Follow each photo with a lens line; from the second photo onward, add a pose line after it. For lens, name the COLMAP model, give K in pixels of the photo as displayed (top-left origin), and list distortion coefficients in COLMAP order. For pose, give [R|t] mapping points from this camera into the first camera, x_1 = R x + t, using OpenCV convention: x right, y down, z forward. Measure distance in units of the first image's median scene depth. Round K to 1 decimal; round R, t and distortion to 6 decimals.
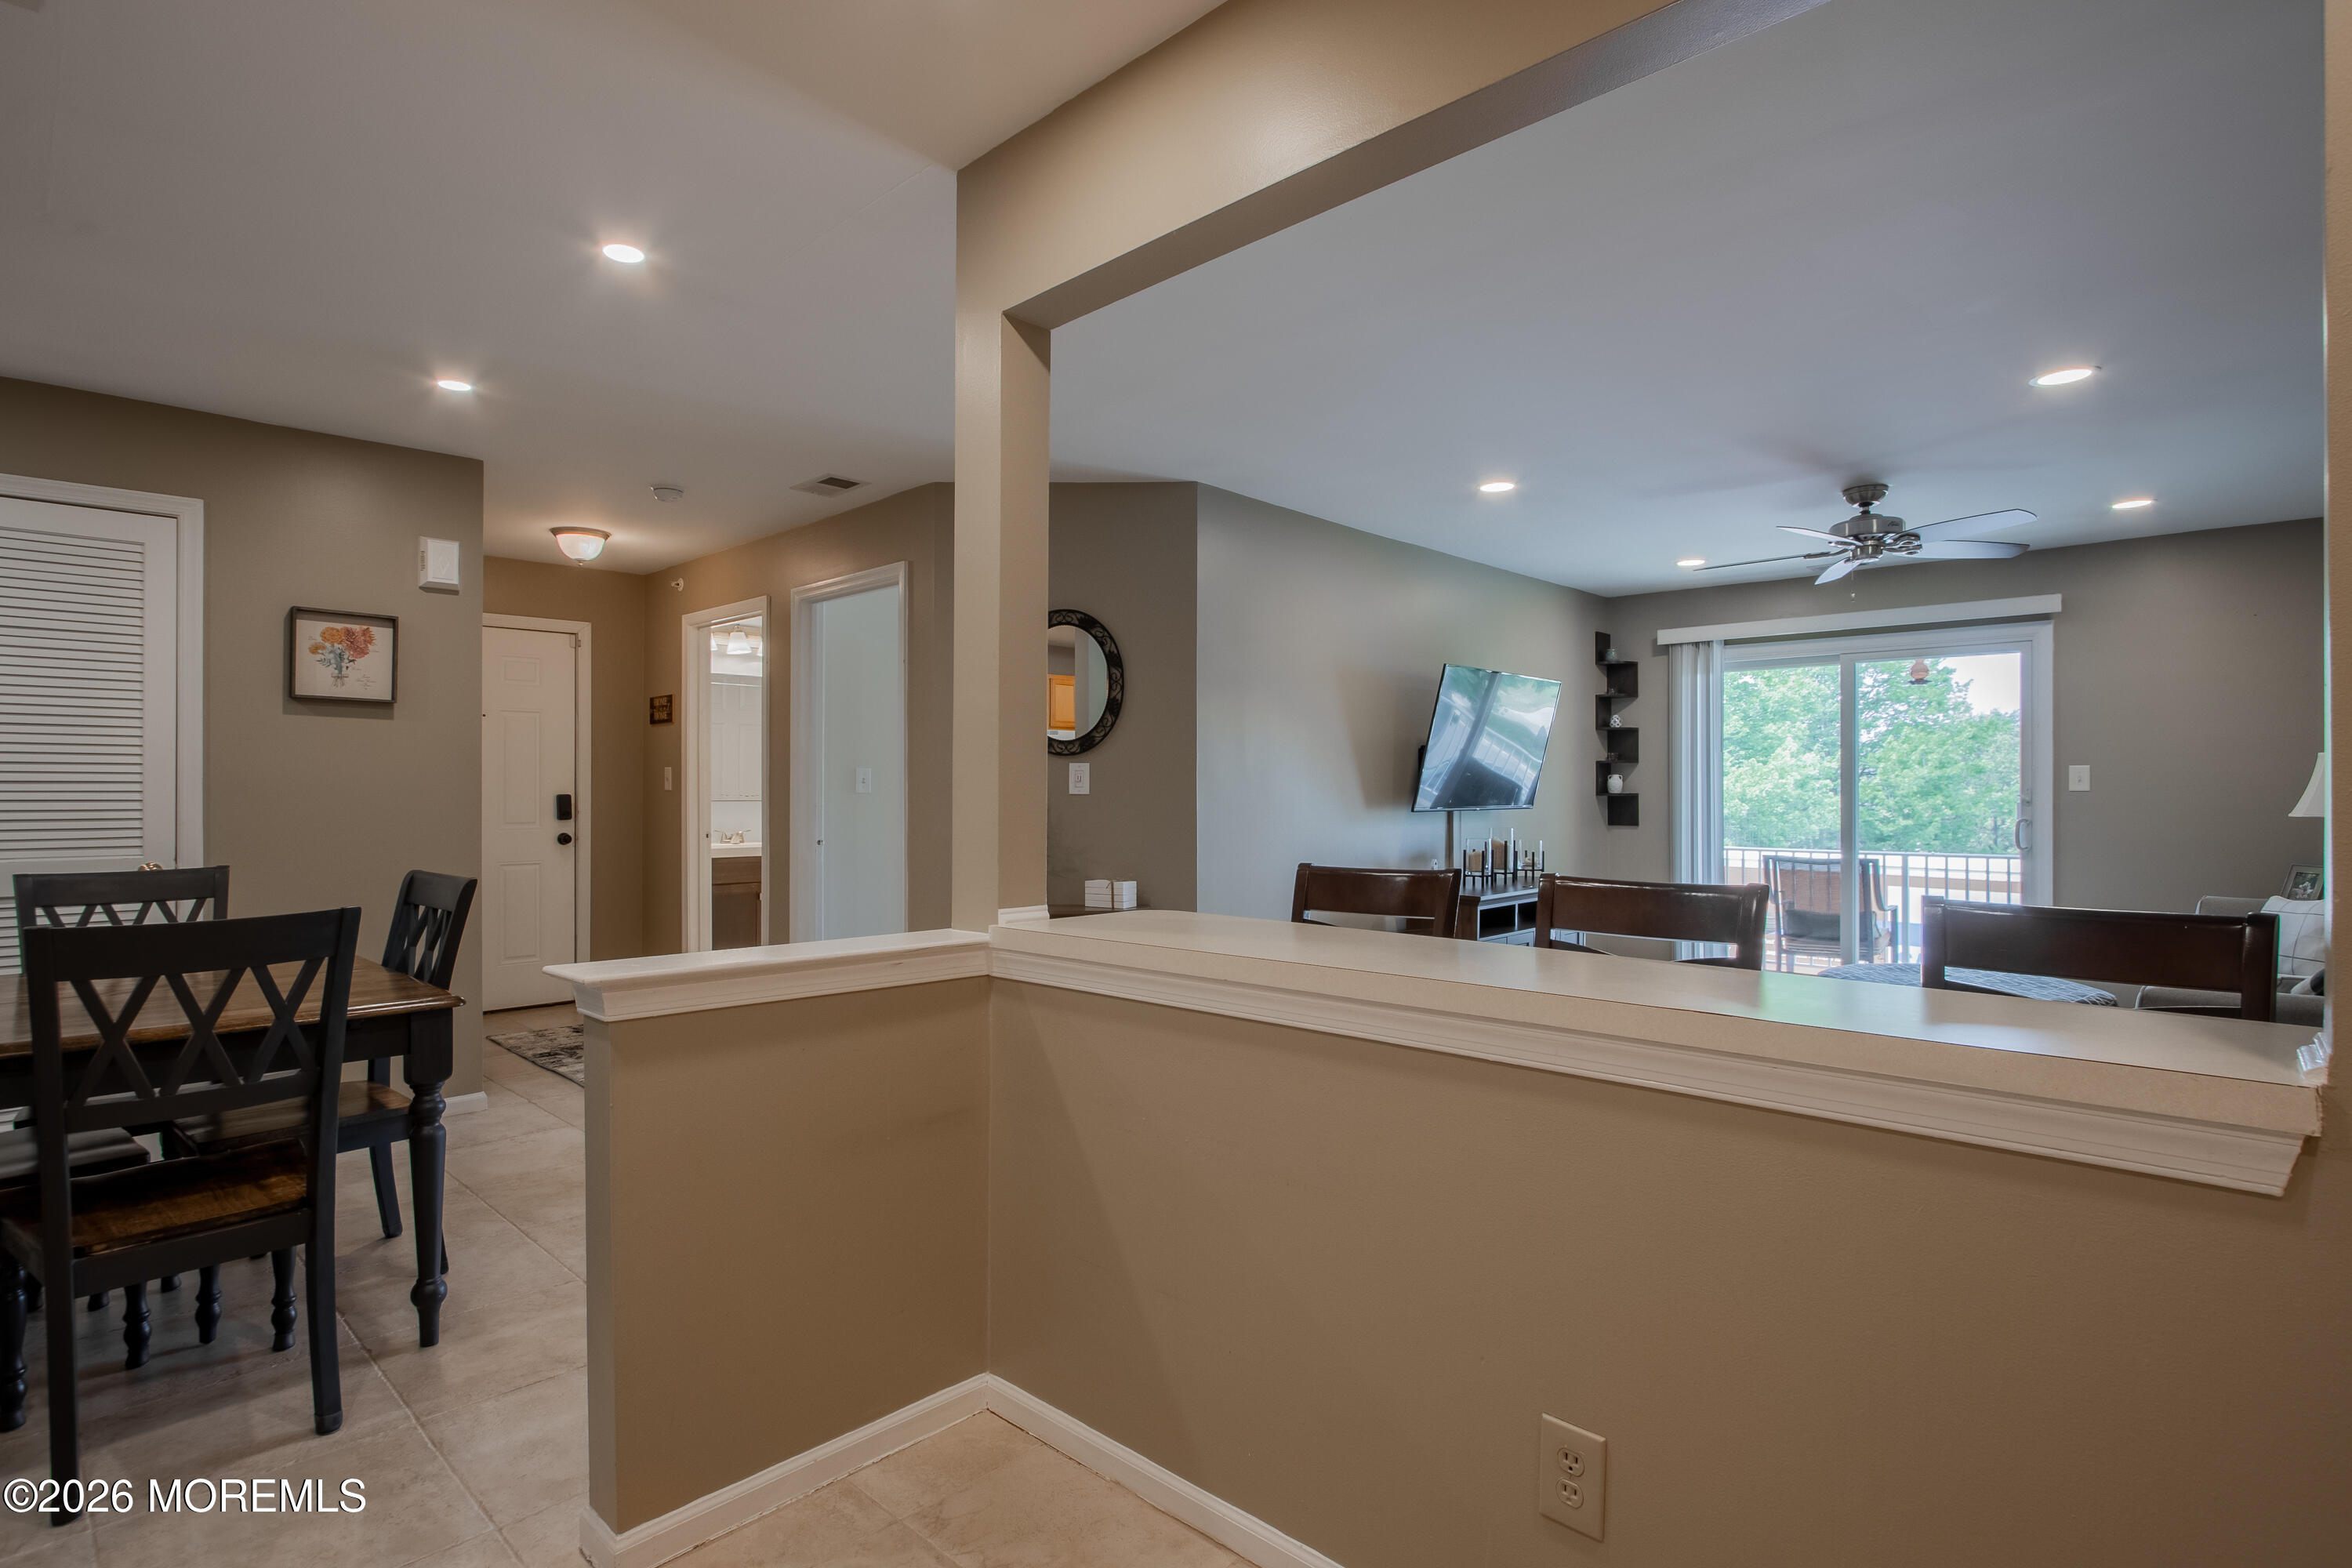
lens RADIAL K [[1163.0, 0, 1160.4], [0, 1163.0, 783.8], [0, 0, 1]] dist [-0.015874, 0.002276]
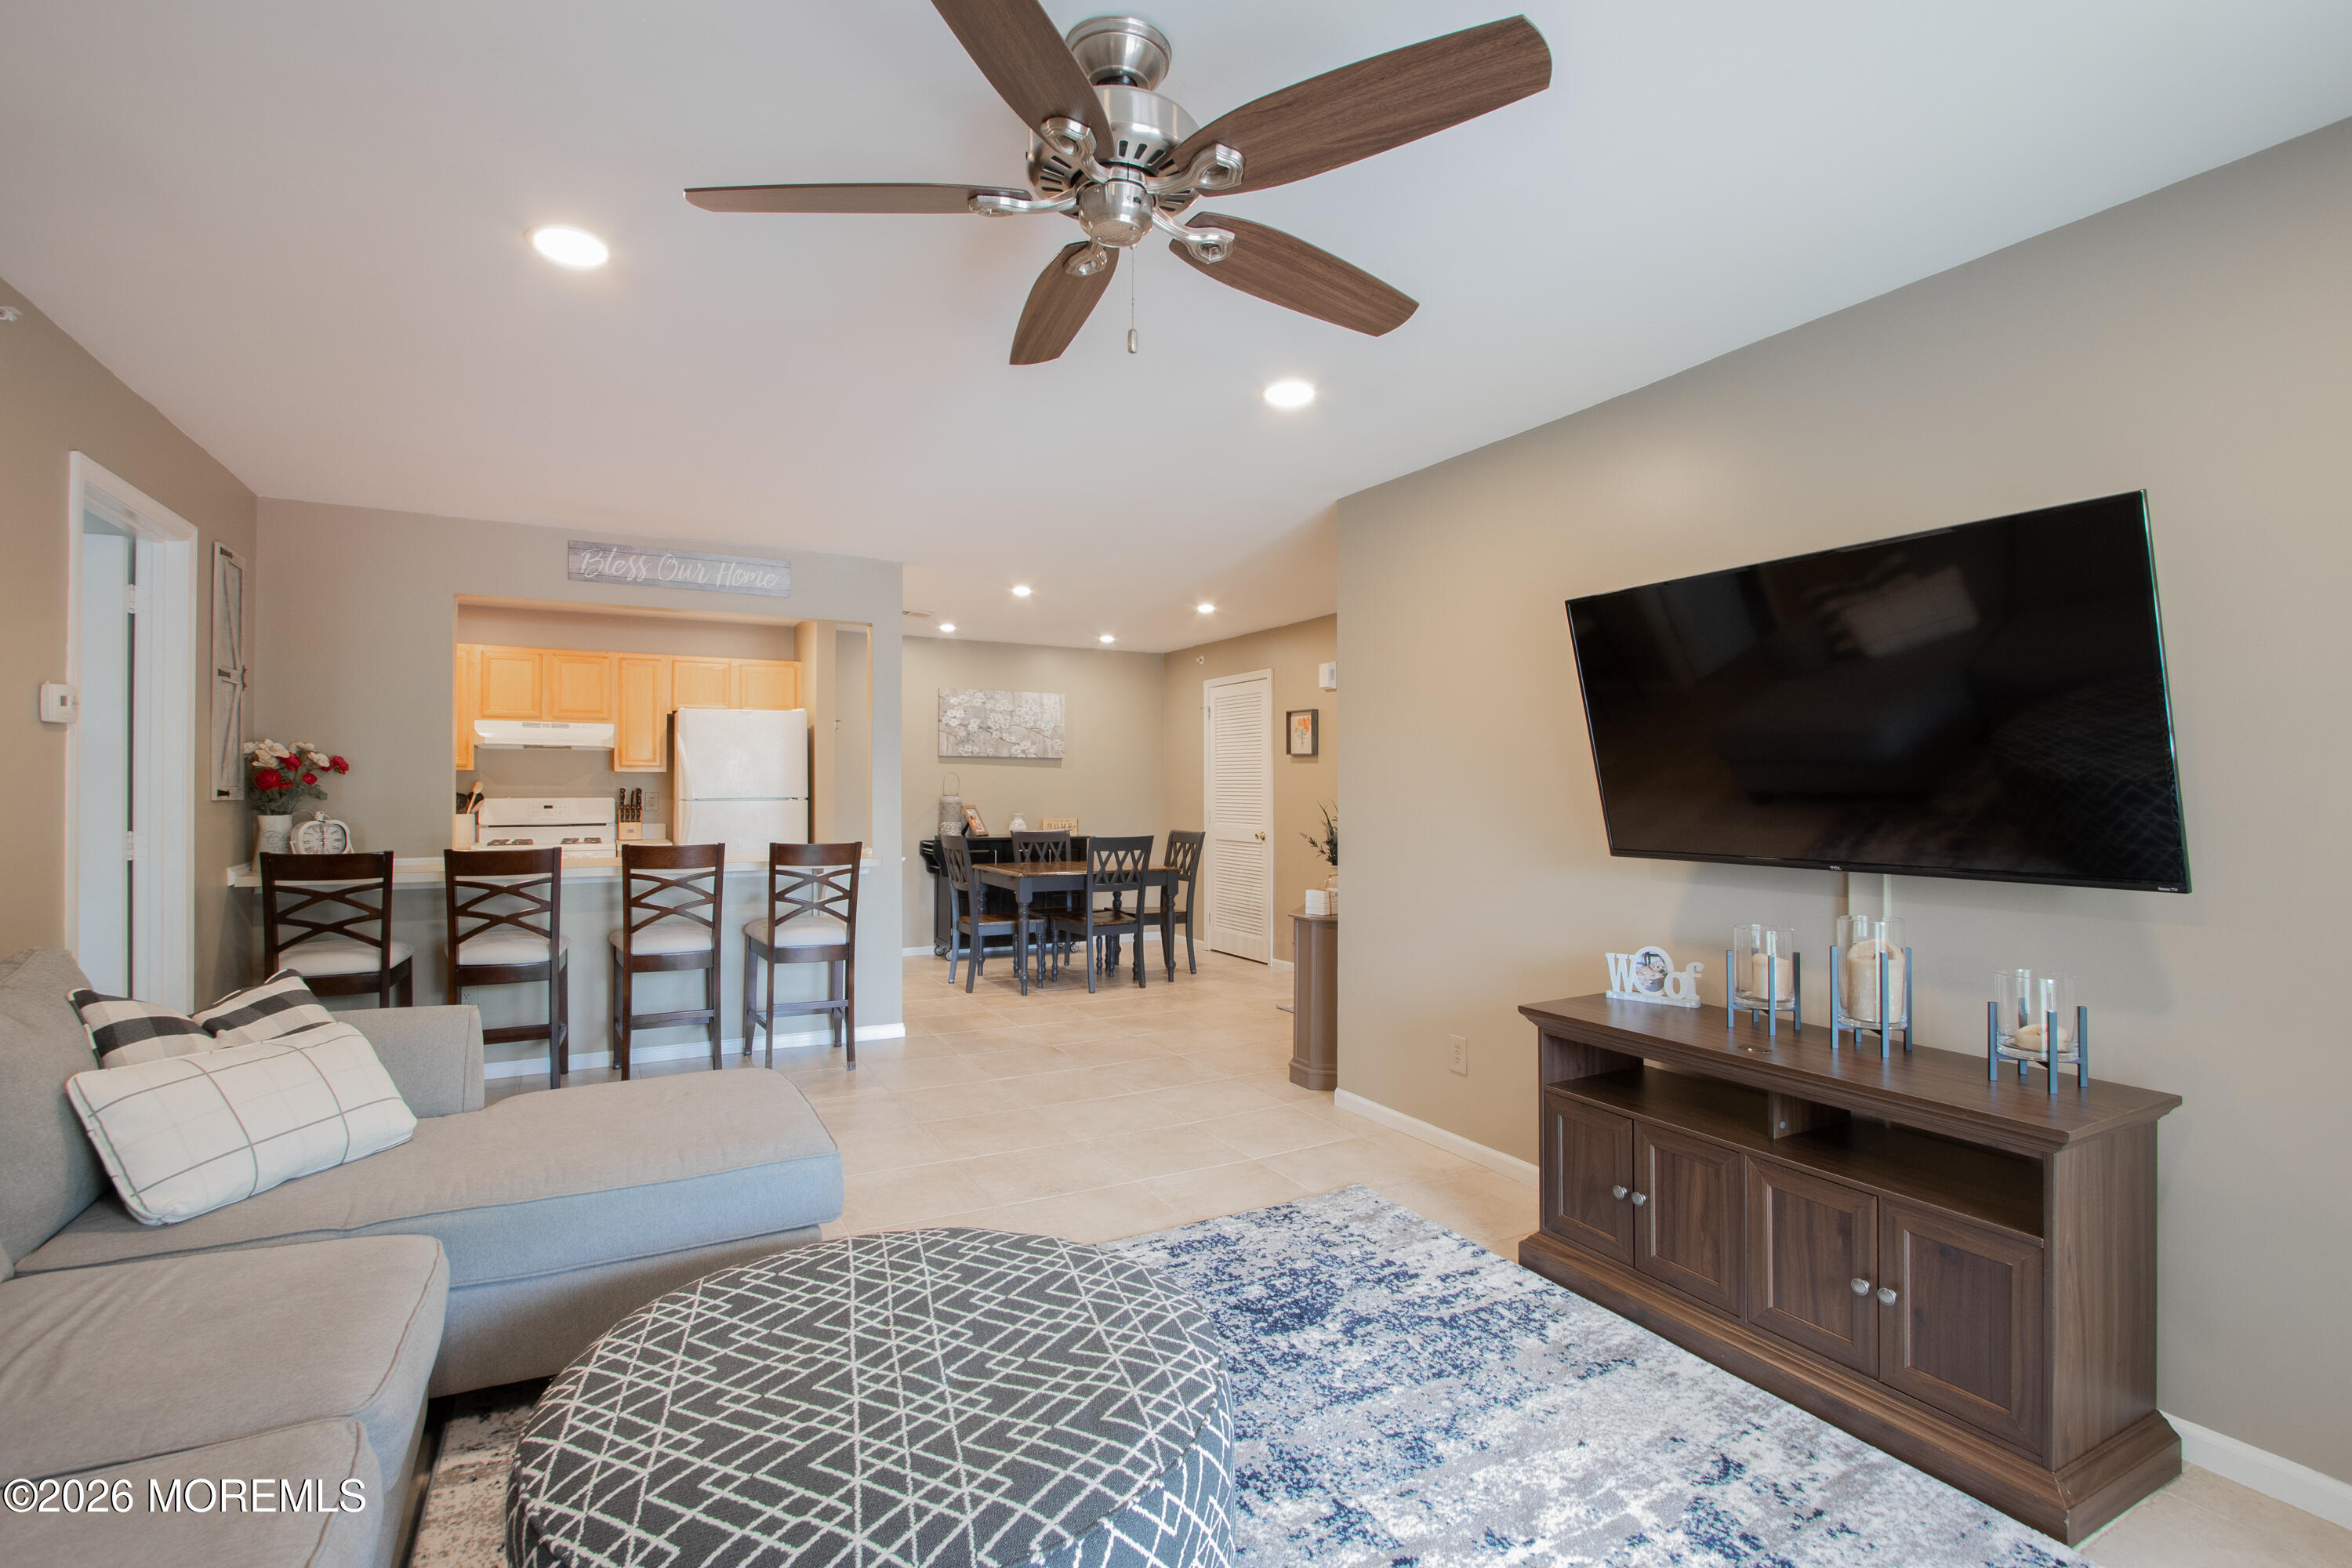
lens RADIAL K [[1085.5, 0, 1169.2], [0, 1085.5, 780.9], [0, 0, 1]] dist [-0.019708, 0.003665]
pose [[-0.304933, -0.006632, -0.952351, 1.121500], [0.002337, 0.999968, -0.007712, -0.013381], [0.952371, -0.004578, -0.304908, 1.336665]]
